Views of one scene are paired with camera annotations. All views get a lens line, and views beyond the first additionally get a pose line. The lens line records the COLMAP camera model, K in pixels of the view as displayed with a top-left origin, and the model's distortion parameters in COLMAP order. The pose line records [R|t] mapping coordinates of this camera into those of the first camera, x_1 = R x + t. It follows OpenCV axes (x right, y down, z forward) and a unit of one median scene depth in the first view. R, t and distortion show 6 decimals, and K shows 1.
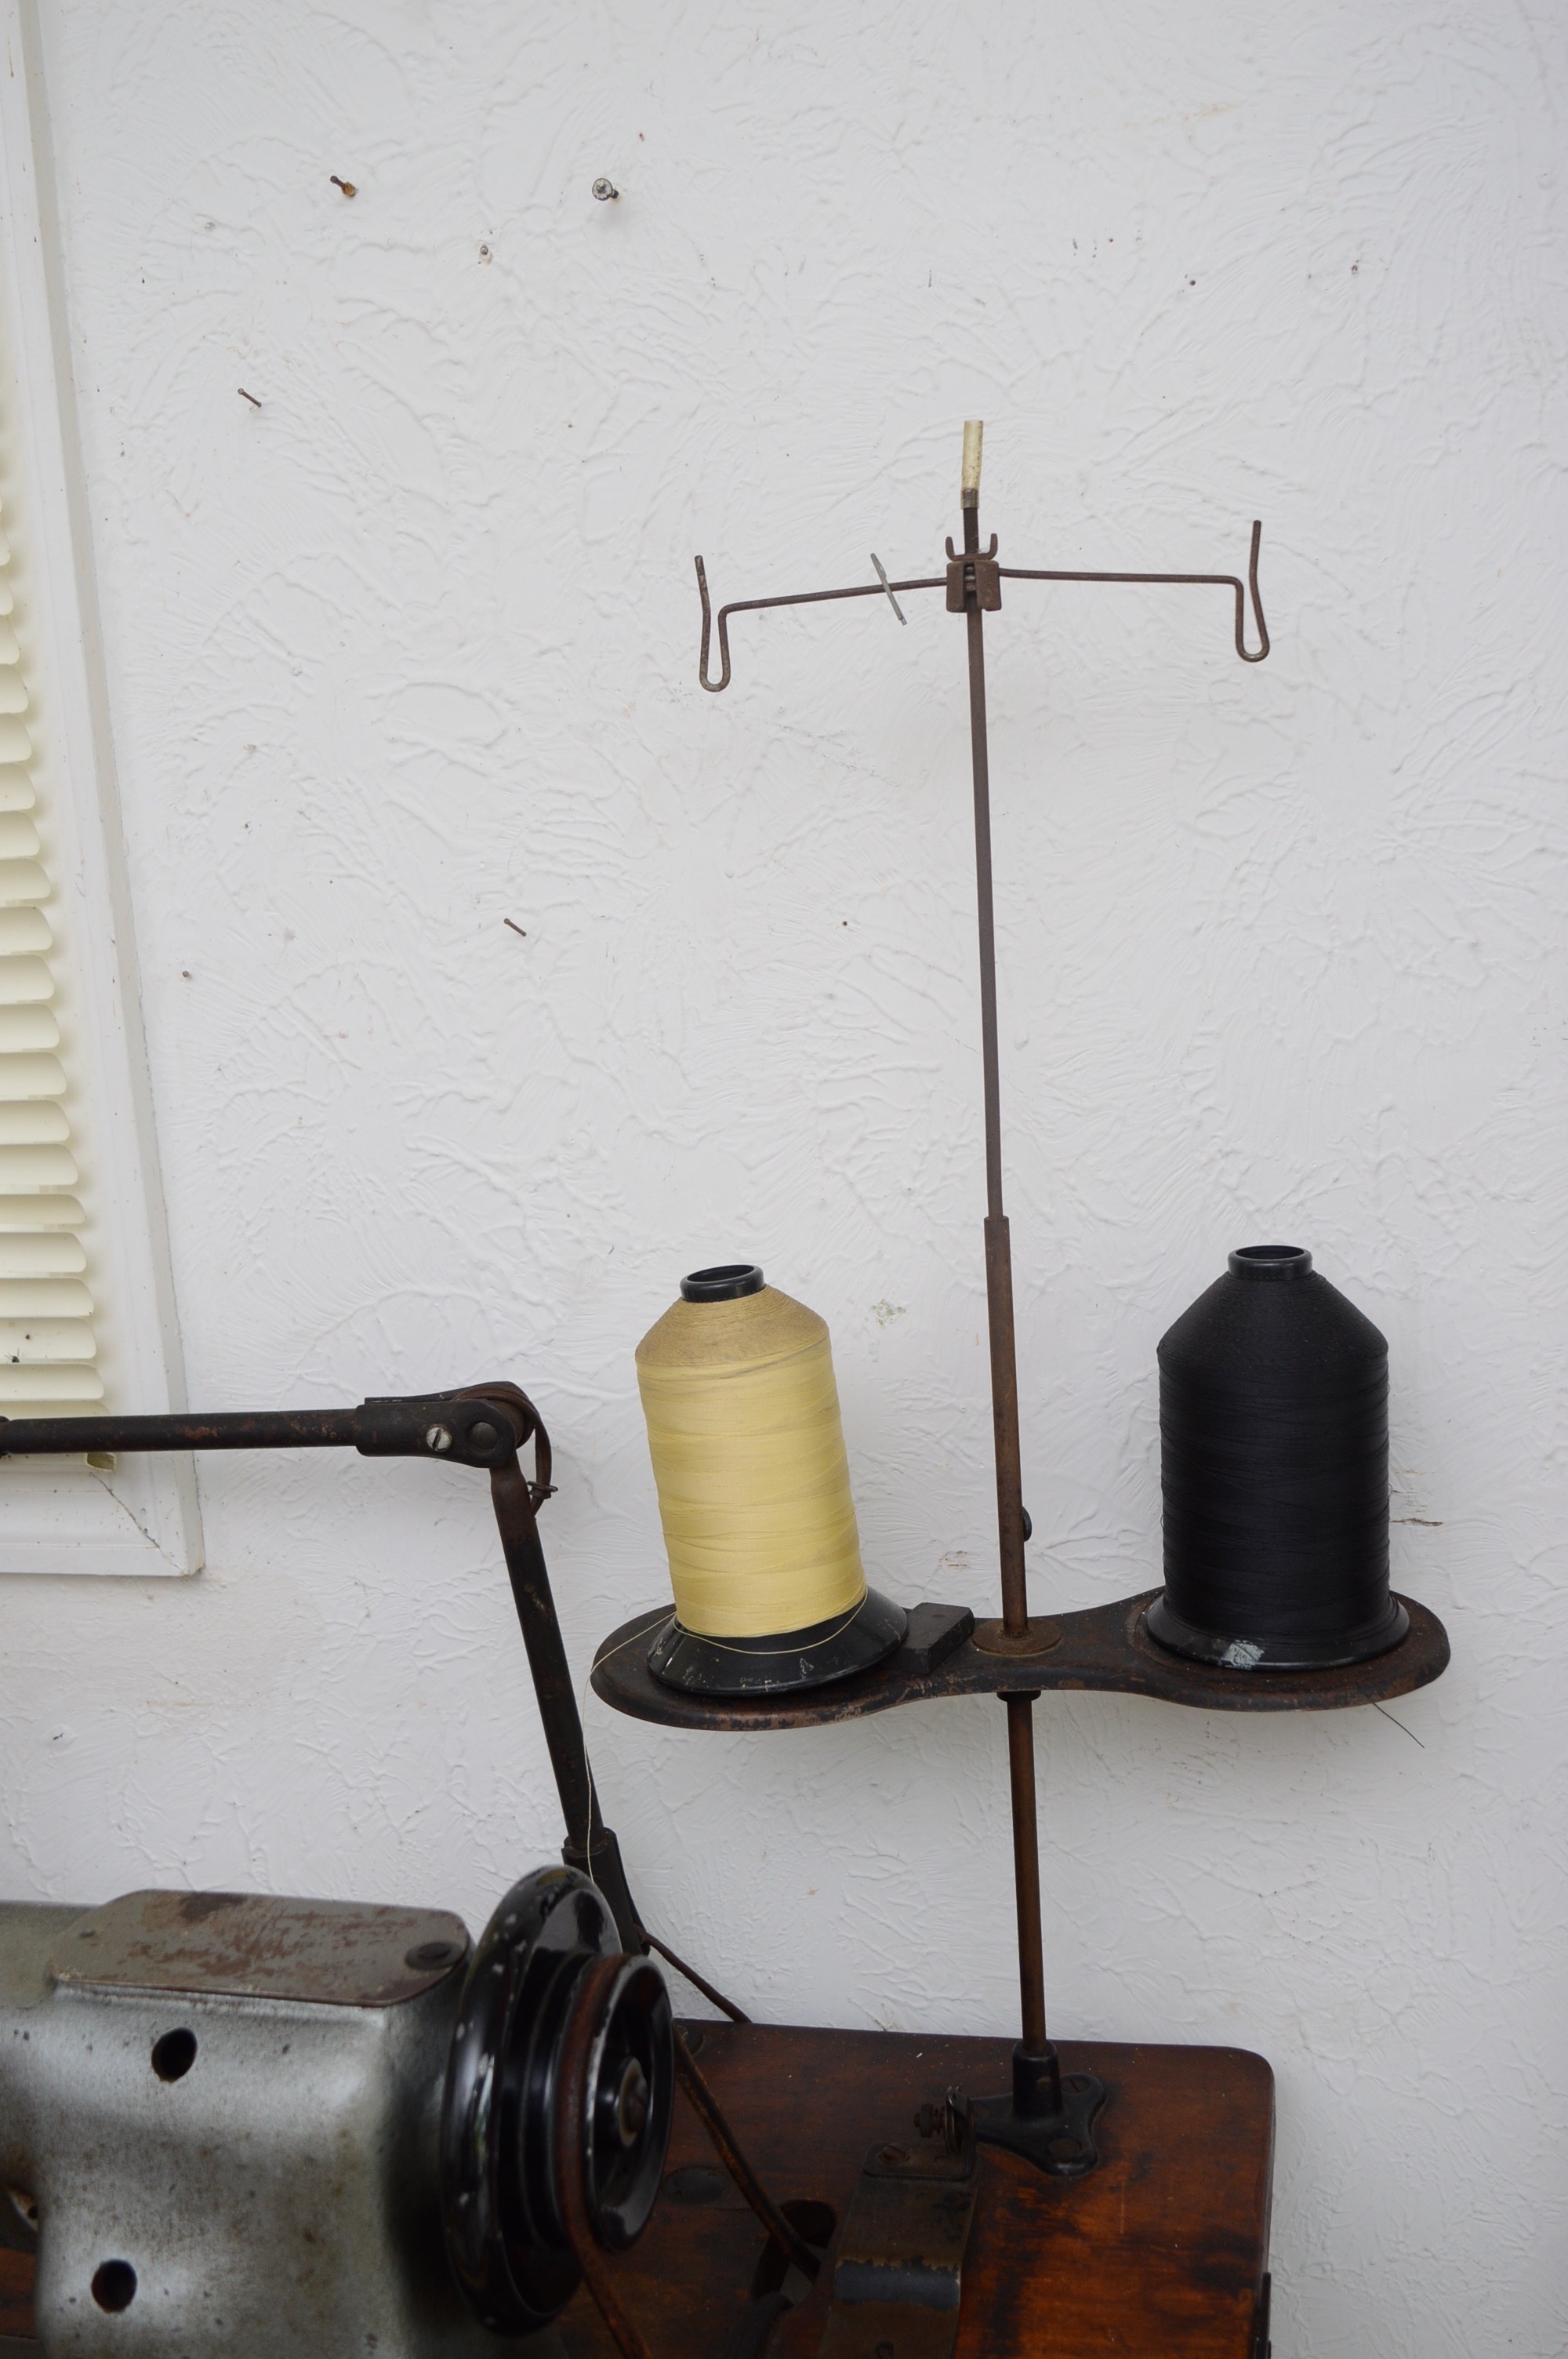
lens RADIAL K [[2390.8, 0, 800.6], [0, 2390.8, 1177.4], [0, 0, 1]] dist [-0.071207, 0.000000]
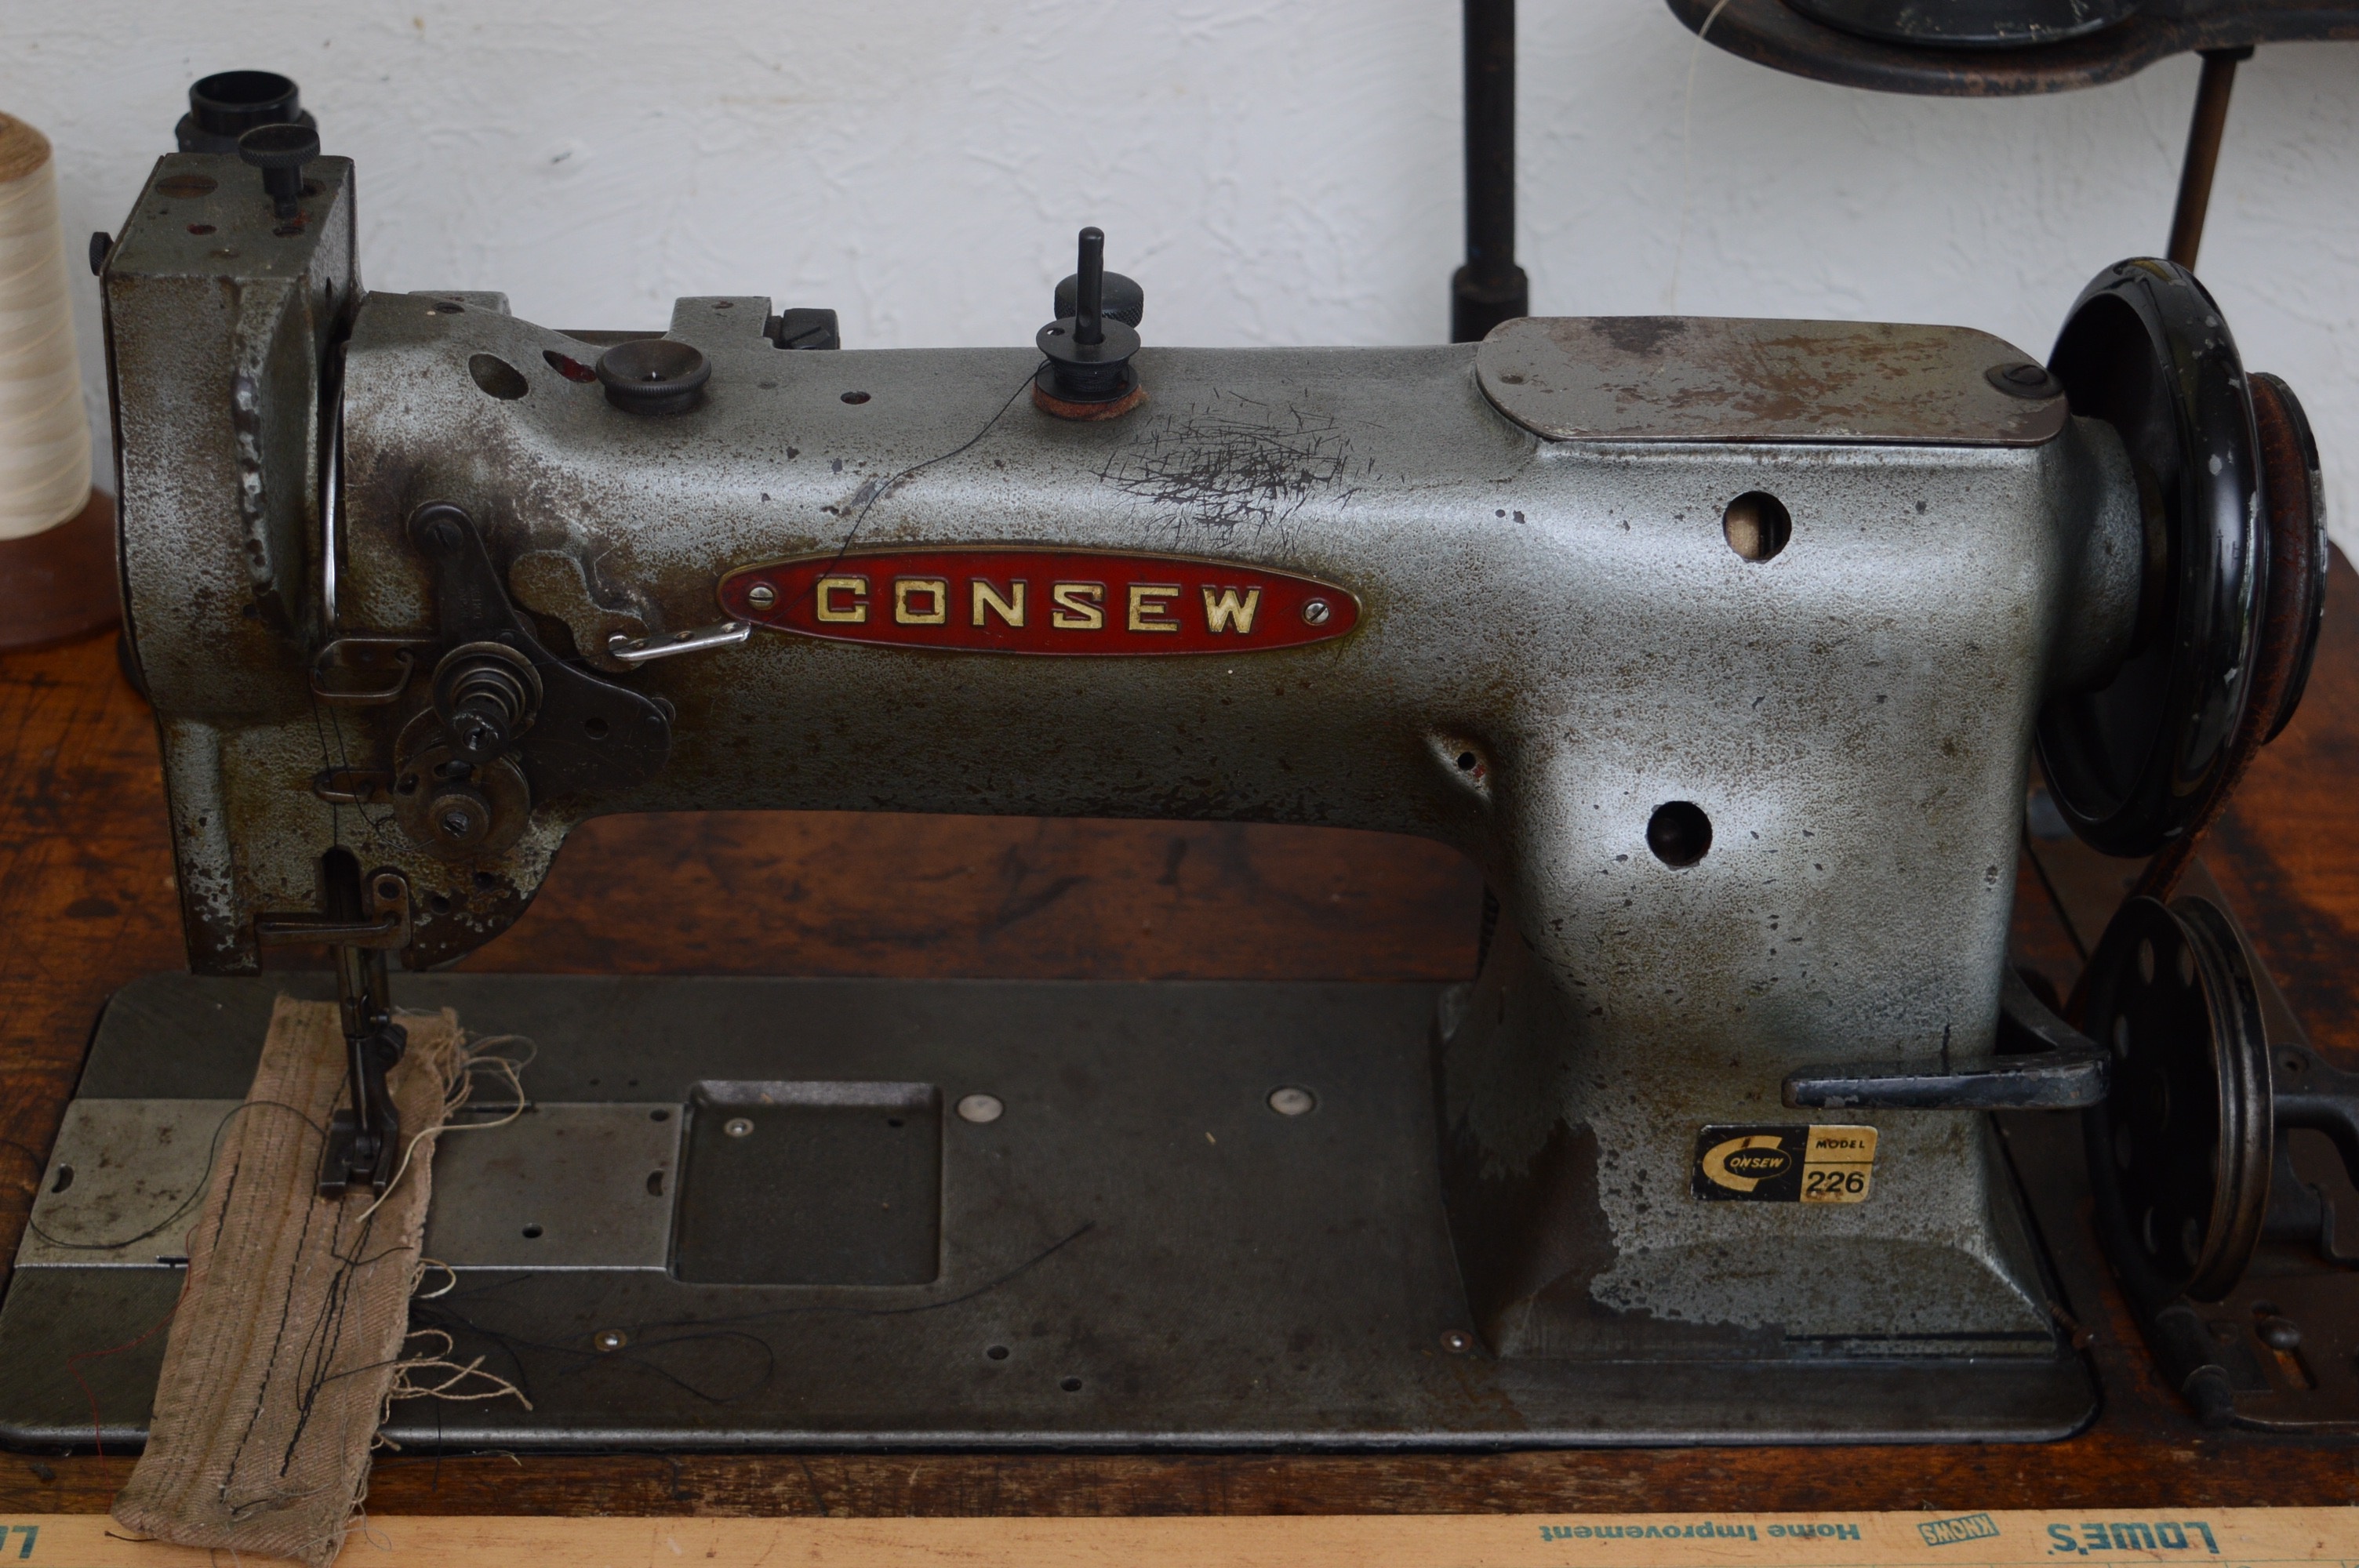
lens RADIAL K [[3631.2, 0, 1180.3], [0, 3631.2, 783.1], [0, 0, 1]] dist [-0.013929, 0.000000]
pose [[0.957806, -0.064204, 0.280151, -0.485232], [-0.044623, 0.929692, 0.365624, 0.030712], [-0.283929, -0.362698, 0.887600, 0.023065]]
